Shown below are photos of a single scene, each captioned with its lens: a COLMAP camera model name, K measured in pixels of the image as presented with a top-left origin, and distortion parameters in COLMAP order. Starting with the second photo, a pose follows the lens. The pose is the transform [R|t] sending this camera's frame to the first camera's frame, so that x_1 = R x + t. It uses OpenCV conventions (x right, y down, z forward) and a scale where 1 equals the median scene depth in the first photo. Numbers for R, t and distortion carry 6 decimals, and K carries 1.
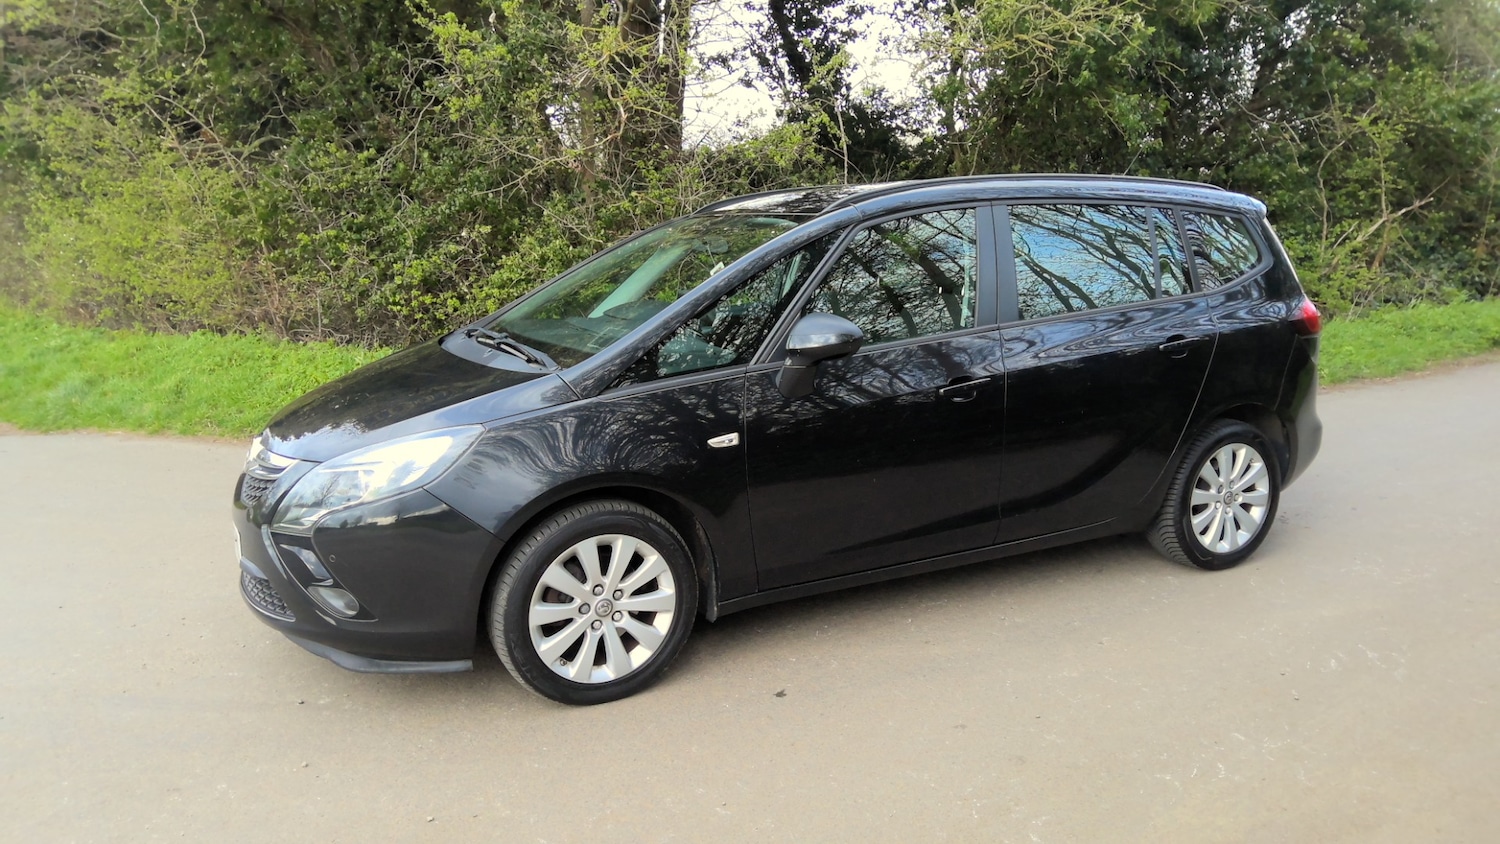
lens RADIAL K [[1082.0, 0, 771.3], [0, 1082.0, 417.9], [0, 0, 1]] dist [0.086725, -0.128751]
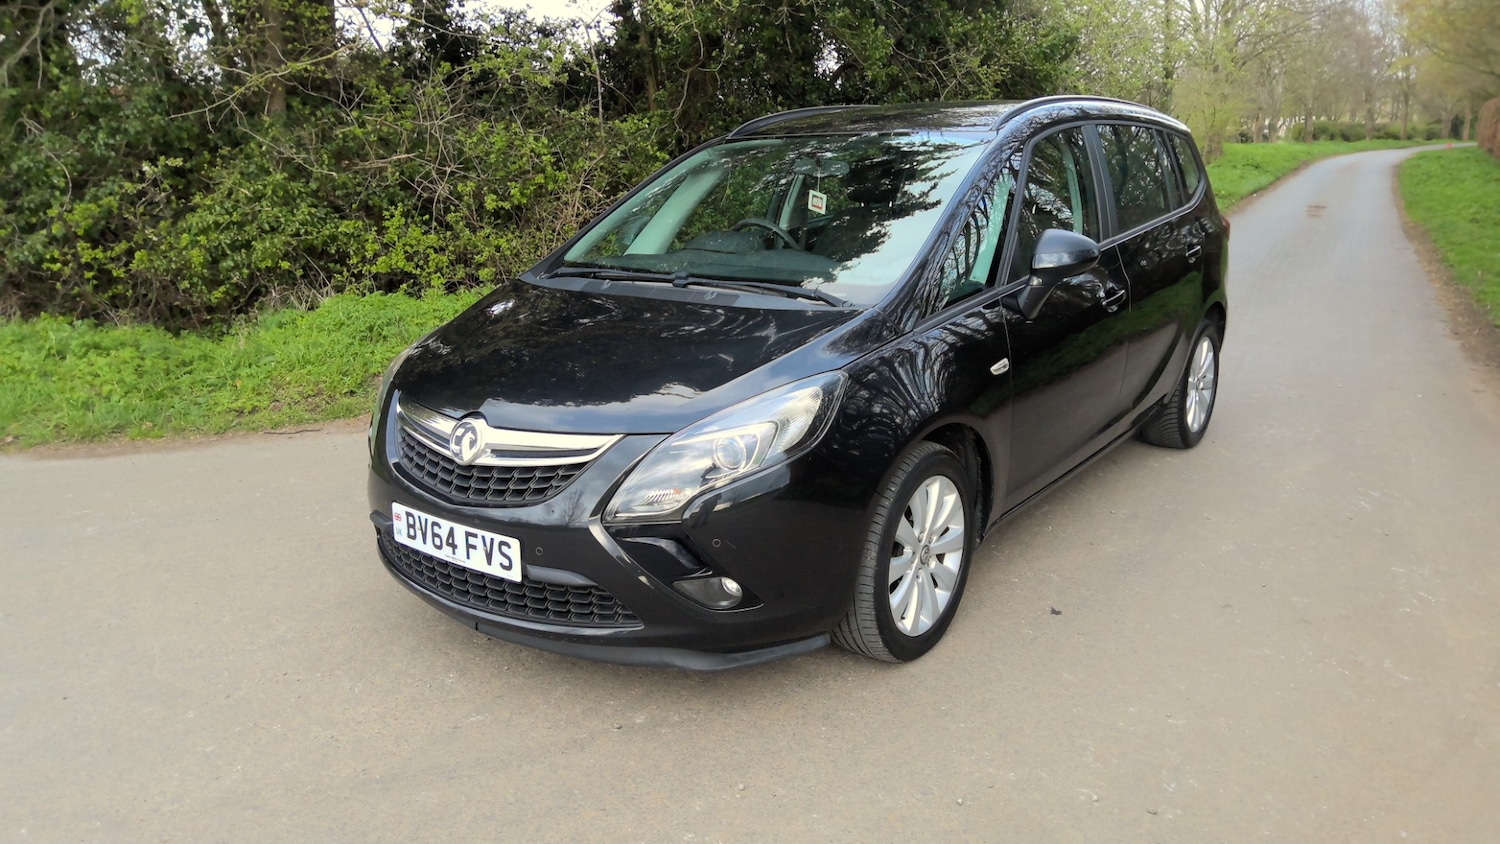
lens RADIAL K [[1082.0, 0, 771.3], [0, 1082.0, 417.9], [0, 0, 1]] dist [0.086725, -0.128751]
pose [[0.896170, -0.111460, 0.429484, -0.239595], [0.086930, 0.993281, 0.076388, -0.009393], [-0.435113, -0.031121, 0.899838, 0.077211]]
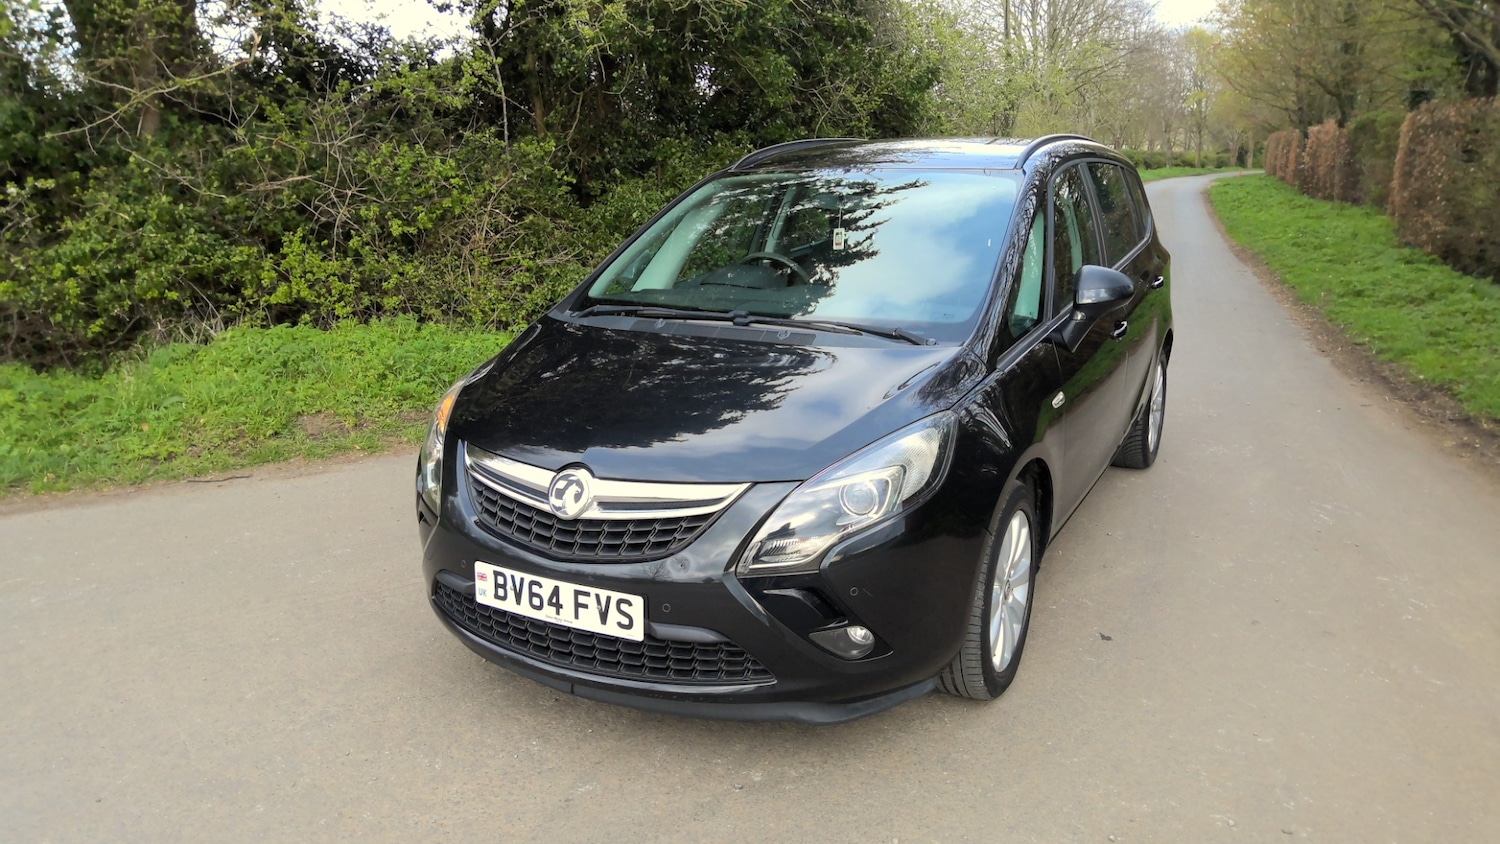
lens RADIAL K [[1082.0, 0, 771.3], [0, 1082.0, 417.9], [0, 0, 1]] dist [0.086725, -0.128751]
pose [[0.815776, -0.124433, 0.564824, -0.302053], [0.100247, 0.992222, 0.073803, -0.022930], [-0.569614, -0.003584, 0.821904, 0.121342]]
